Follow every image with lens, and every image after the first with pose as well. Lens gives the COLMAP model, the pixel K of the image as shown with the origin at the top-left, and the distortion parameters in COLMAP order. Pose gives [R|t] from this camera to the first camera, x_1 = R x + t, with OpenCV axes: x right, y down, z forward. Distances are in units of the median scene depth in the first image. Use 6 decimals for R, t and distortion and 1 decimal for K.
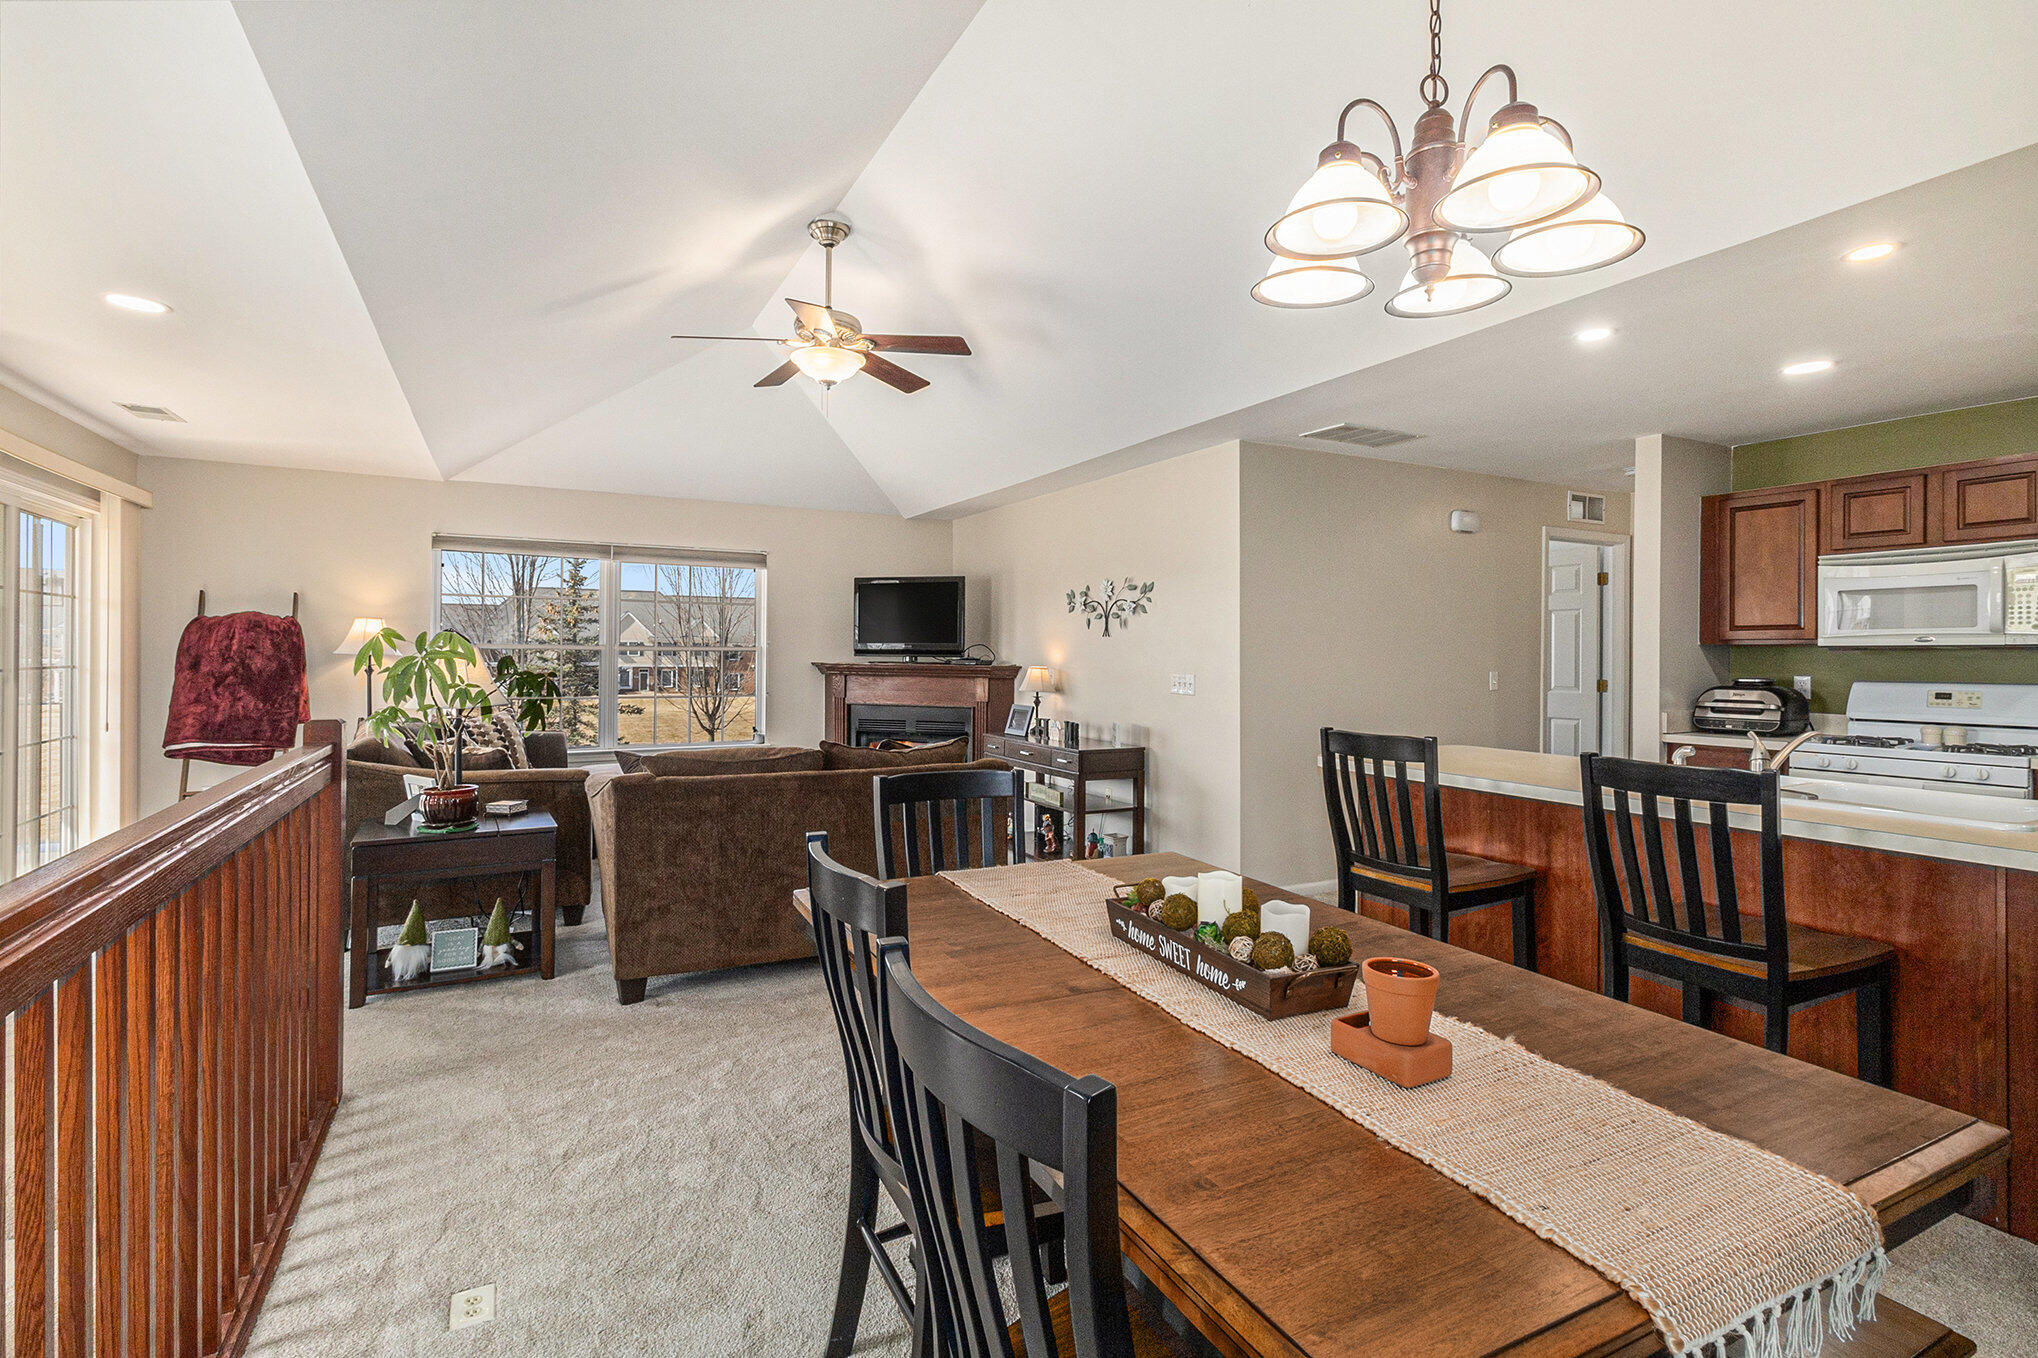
lens RADIAL K [[941.0, 0, 1011.6], [0, 941.0, 651.8], [0, 0, 1]] dist [0.002546, 0.000973]
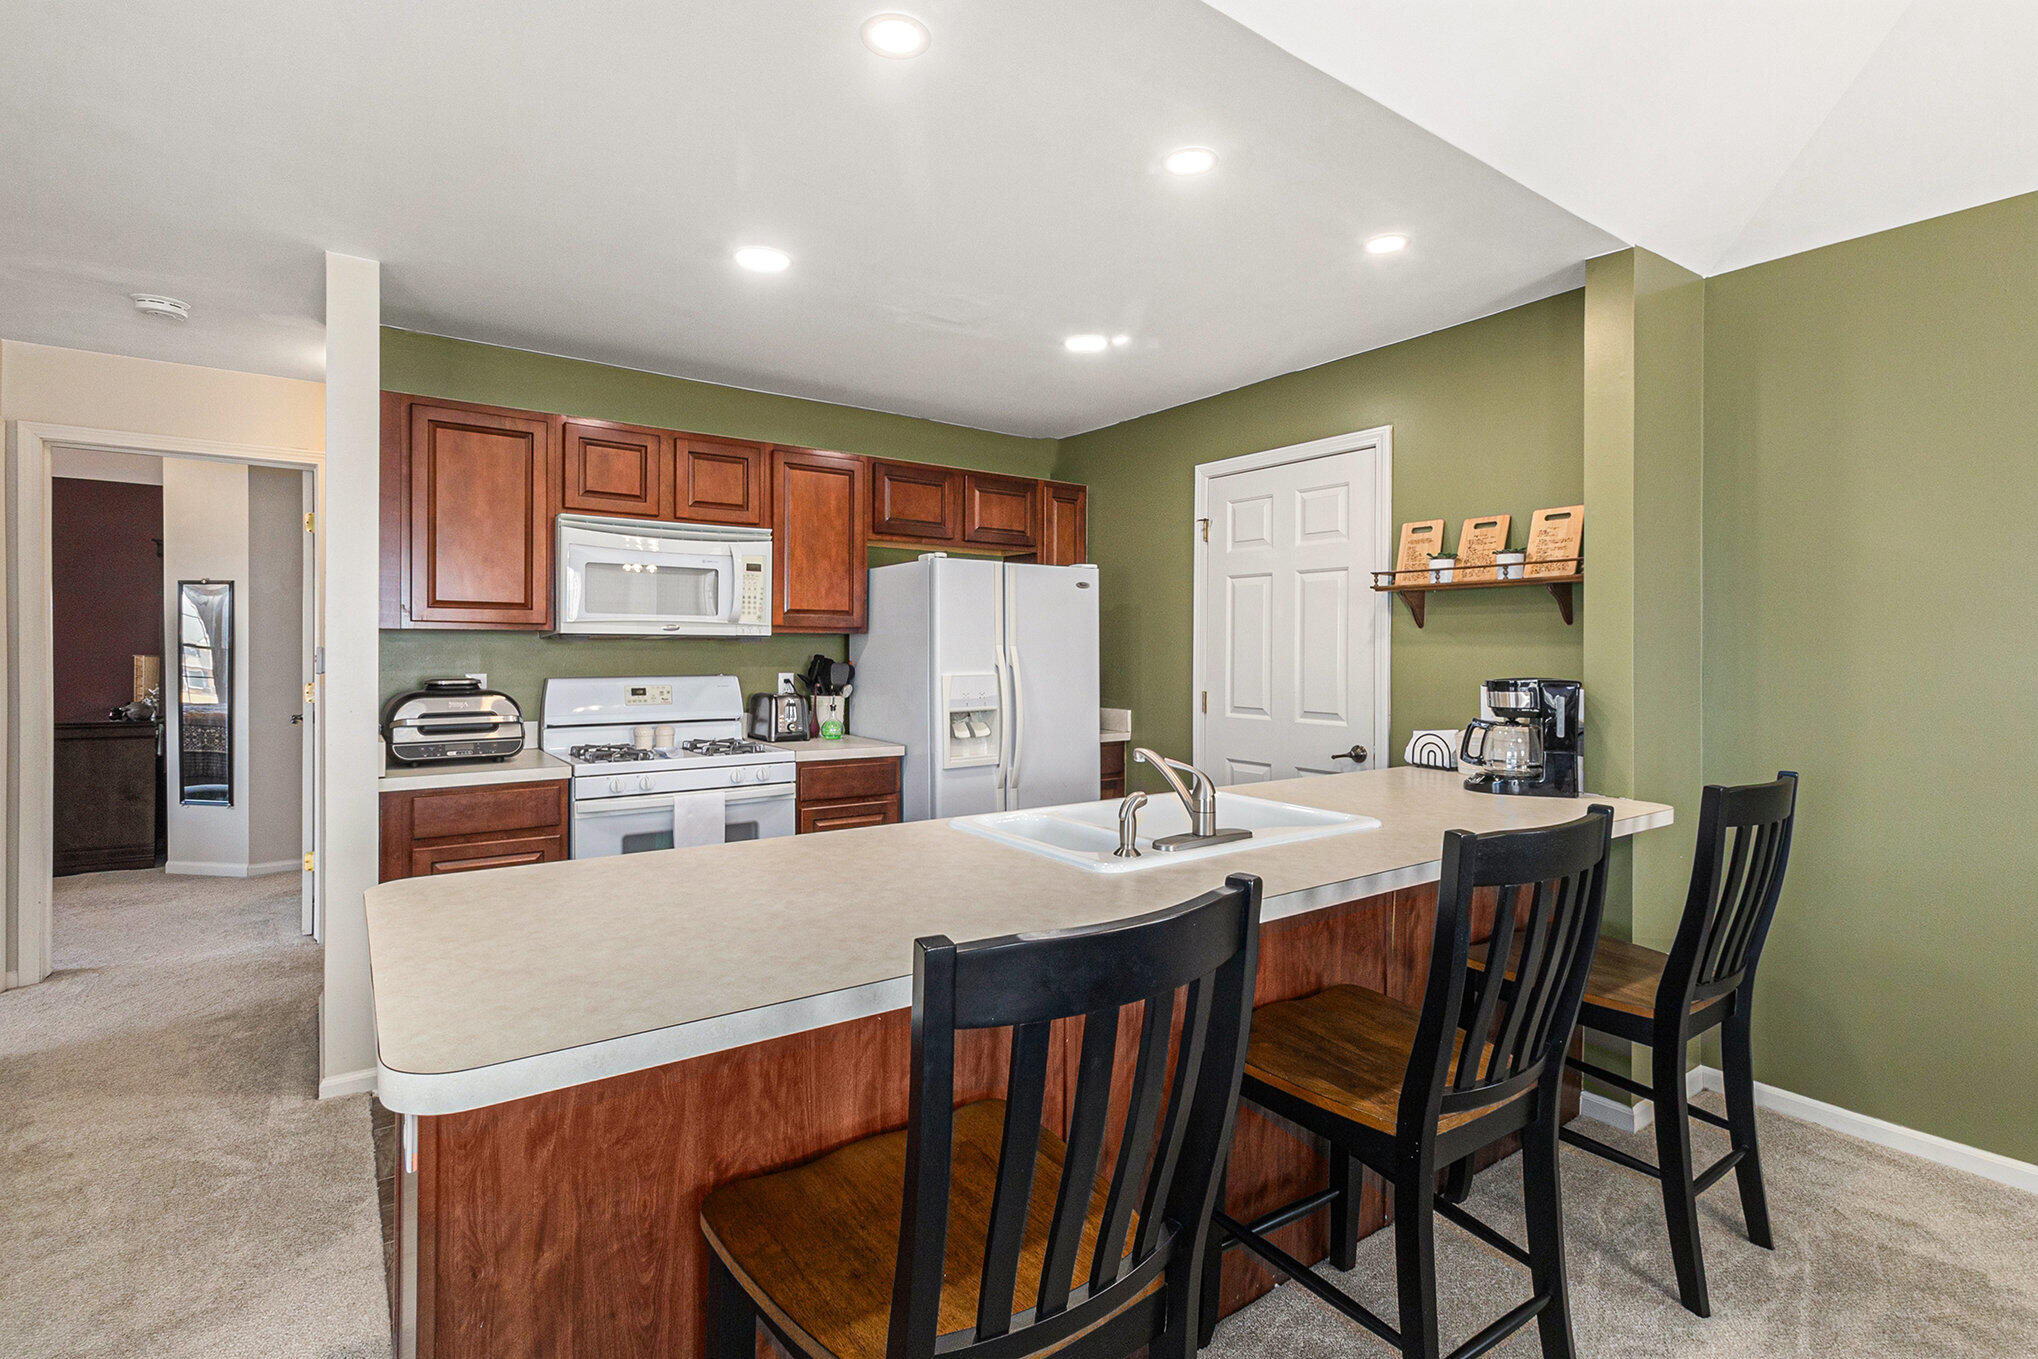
lens RADIAL K [[948.7, 0, 1018.5], [0, 948.7, 654.2], [0, 0, 1]] dist [-0.004648, -0.000605]
pose [[-0.131785, -0.009993, 0.991228, 0.053194], [-0.008046, 0.999927, 0.009011, 0.000876], [-0.991246, -0.006788, -0.131856, 0.672985]]
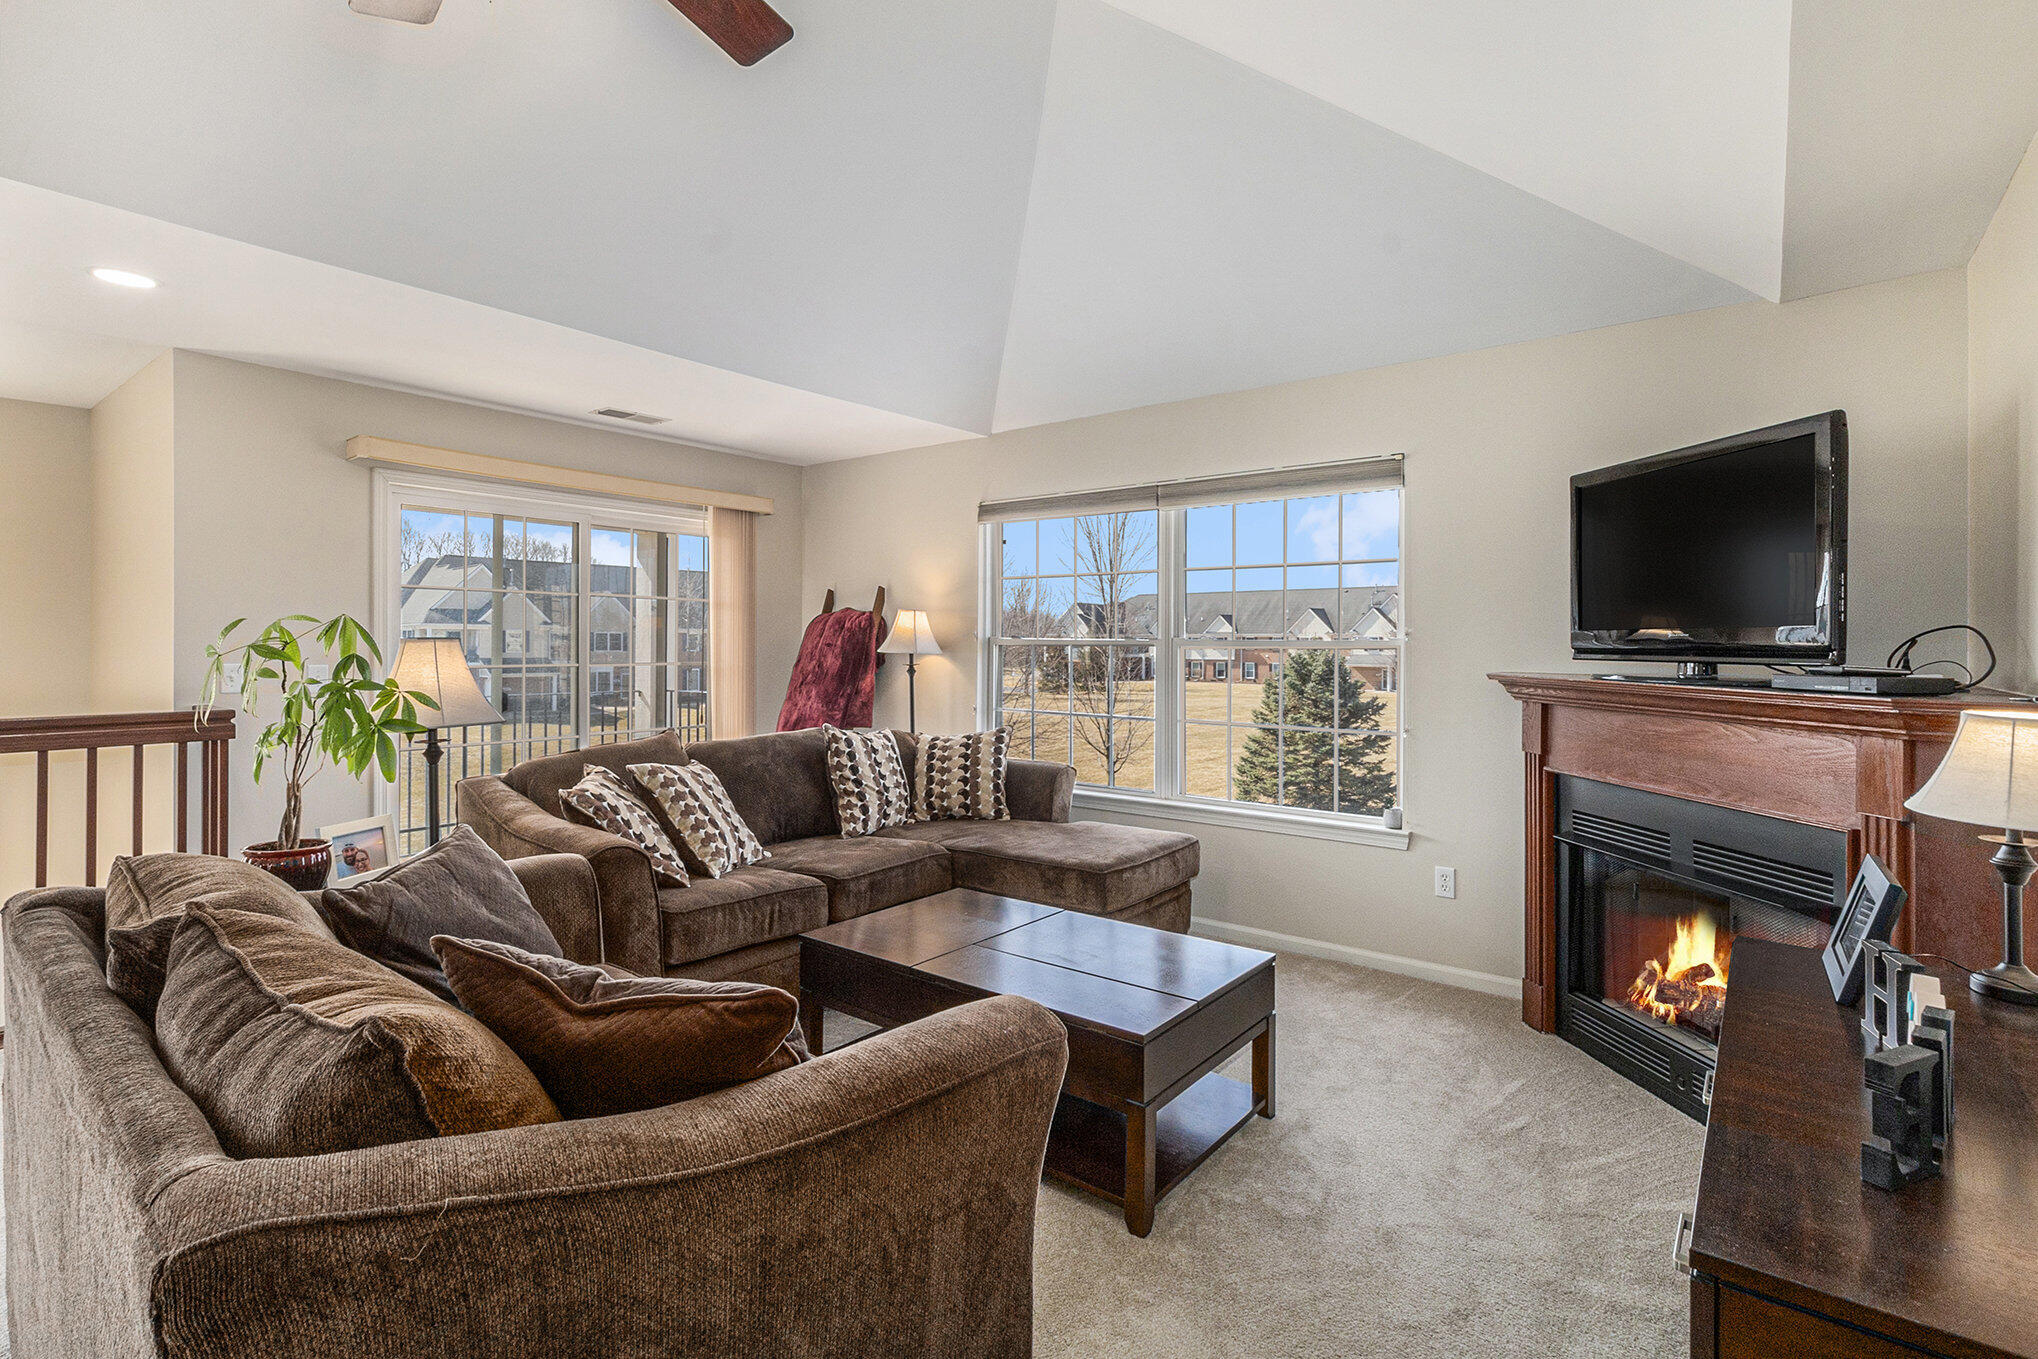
lens RADIAL K [[948.7, 0, 1018.5], [0, 948.7, 654.2], [0, 0, 1]] dist [-0.004648, -0.000605]
pose [[0.393924, 0.002647, -0.919139, 0.191358], [0.001534, 0.999993, 0.003537, -0.000479], [0.919142, -0.002803, 0.393917, 0.924820]]
